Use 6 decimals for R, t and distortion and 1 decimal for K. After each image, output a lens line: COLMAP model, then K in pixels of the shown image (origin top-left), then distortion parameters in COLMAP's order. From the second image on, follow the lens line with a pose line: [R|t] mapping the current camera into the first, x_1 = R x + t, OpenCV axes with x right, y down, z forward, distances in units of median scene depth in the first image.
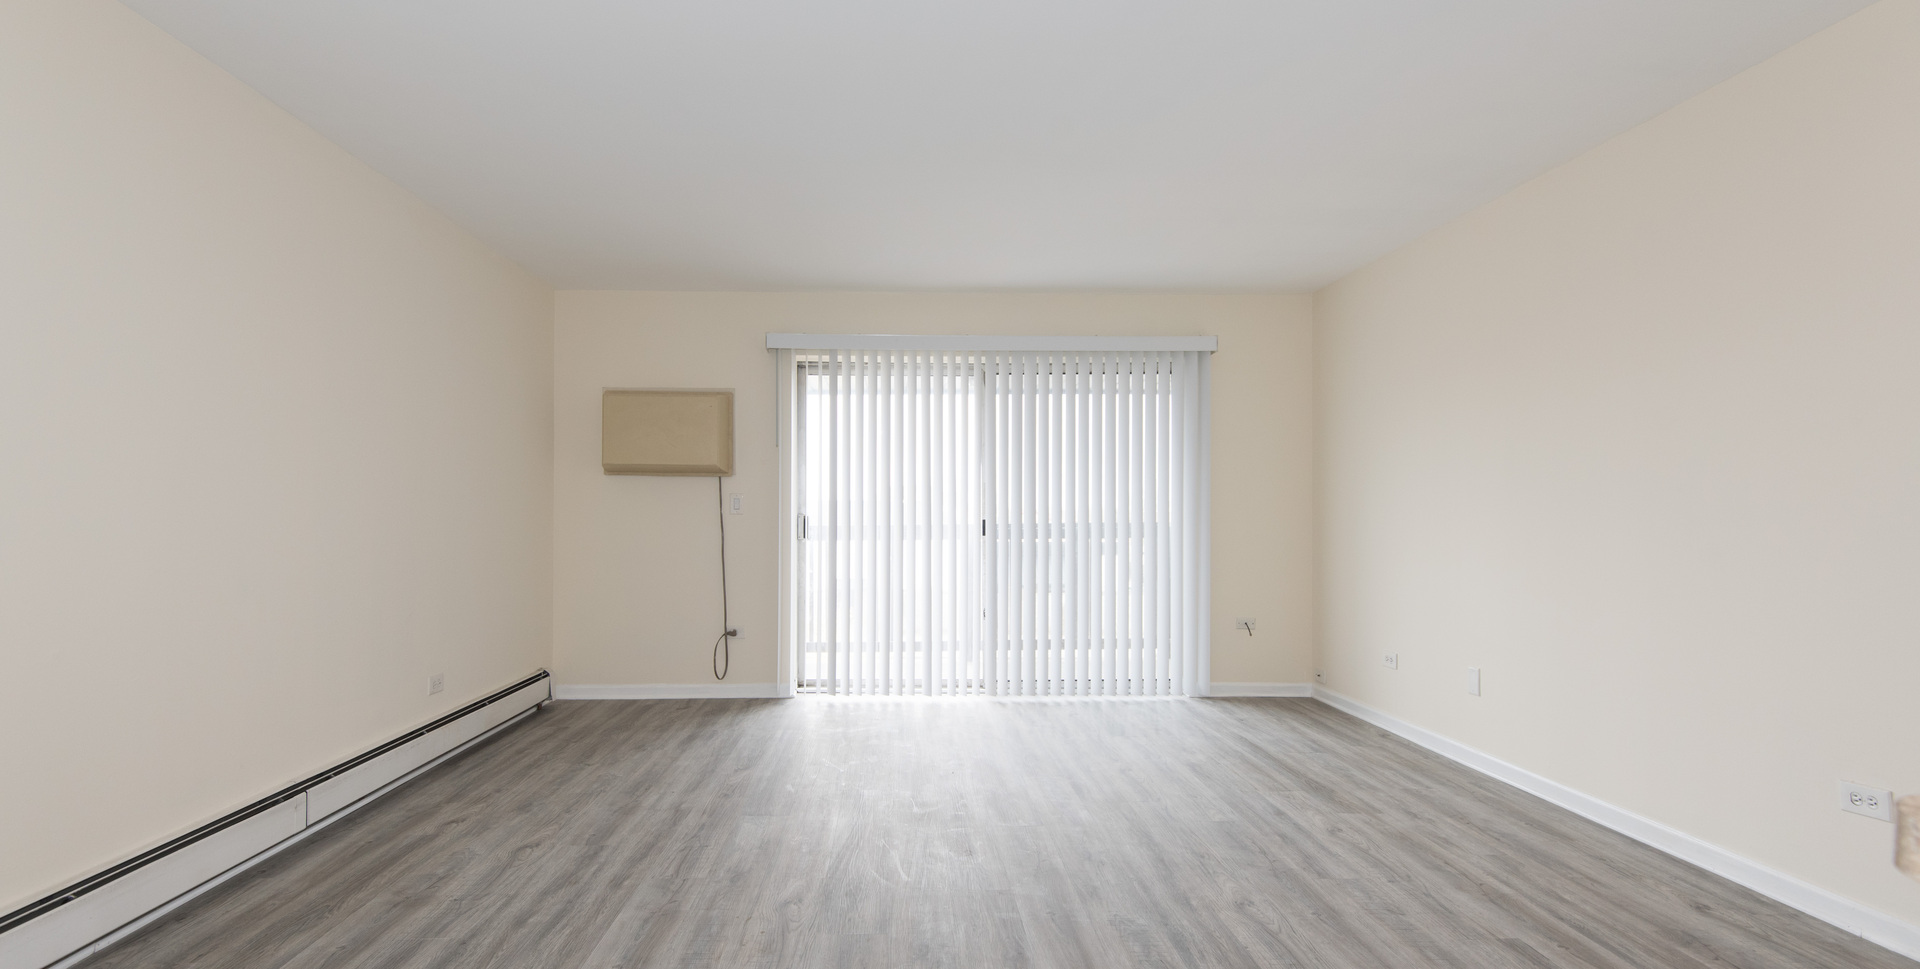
lens RADIAL K [[910.9, 0, 911.7], [0, 910.9, 489.4], [0, 0, 1]] dist [0.016555, -0.000522]
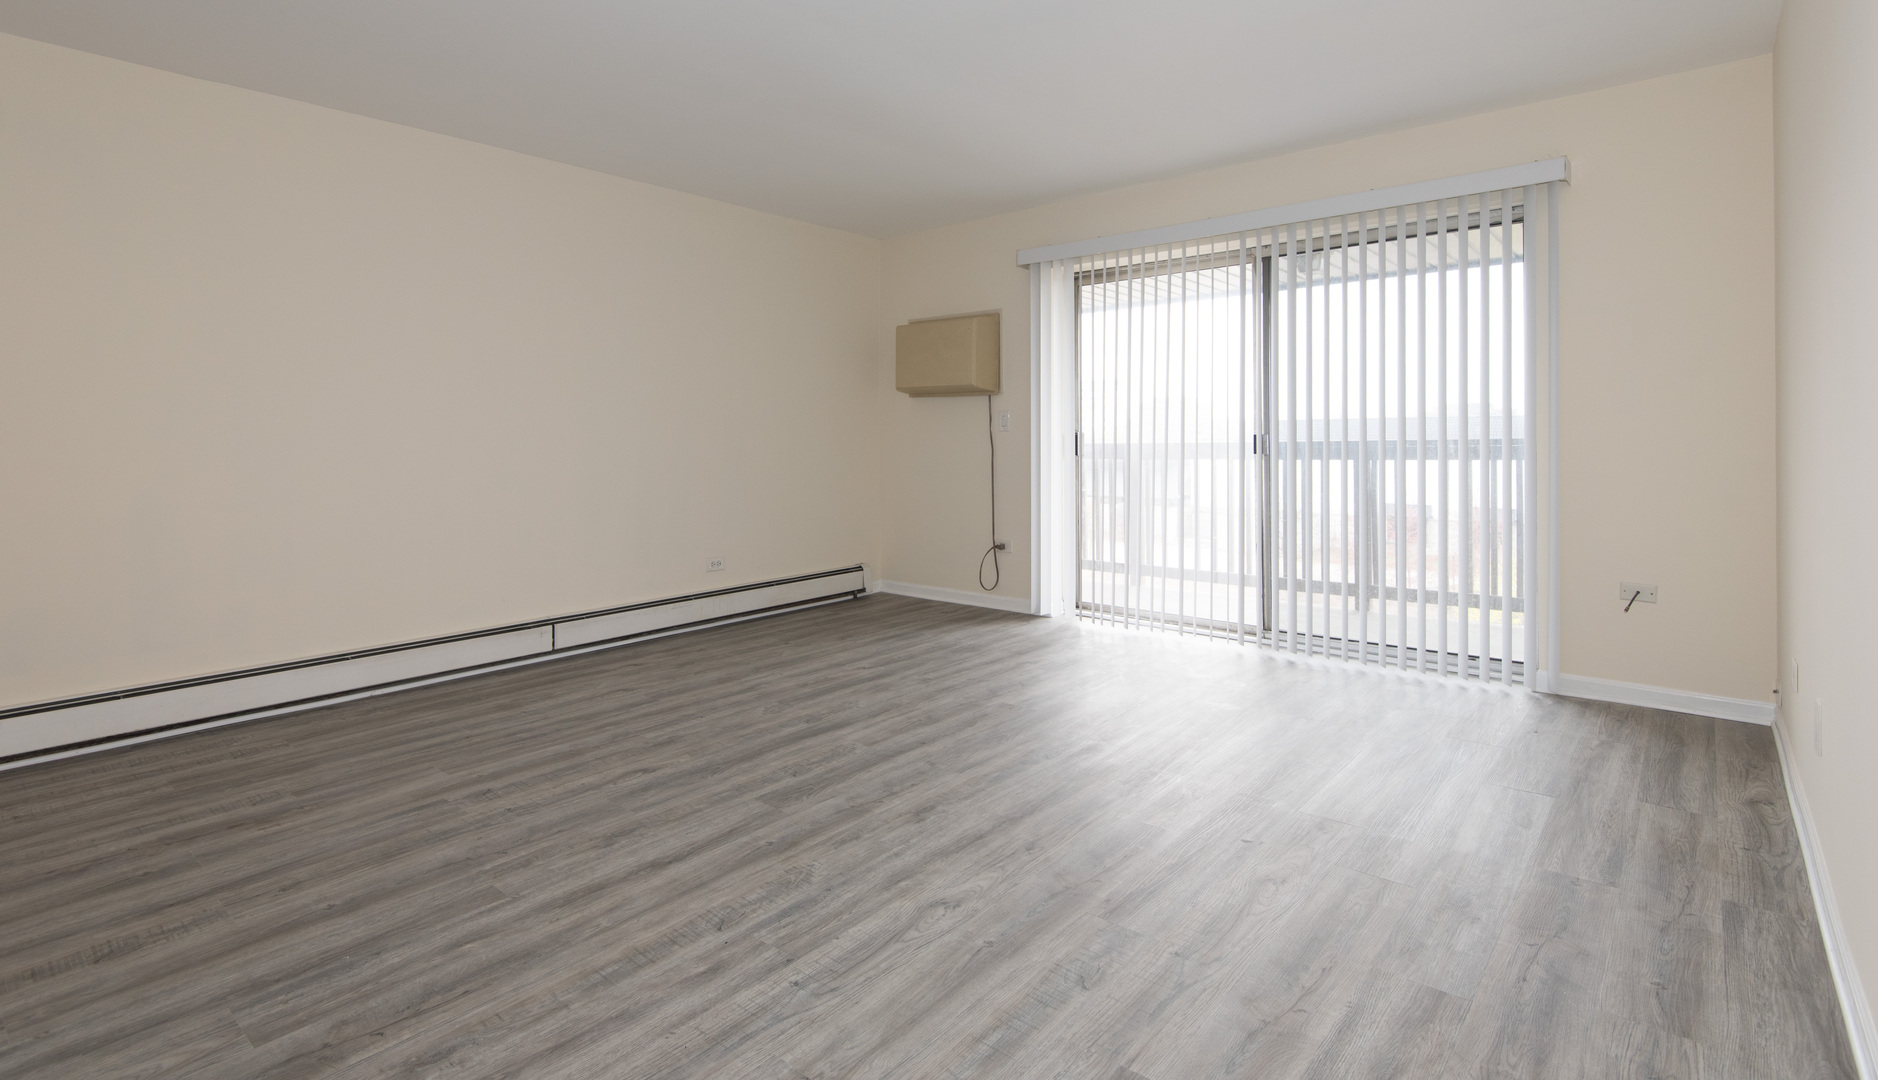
lens RADIAL K [[900.0, 0, 935.5], [0, 900.0, 432.6], [0, 0, 1]] dist [0.030455, -0.020261]
pose [[0.747938, -0.008206, -0.663718, 0.432254], [0.025645, 0.999534, 0.016541, 0.009905], [0.663273, -0.029393, 0.747800, 0.195658]]
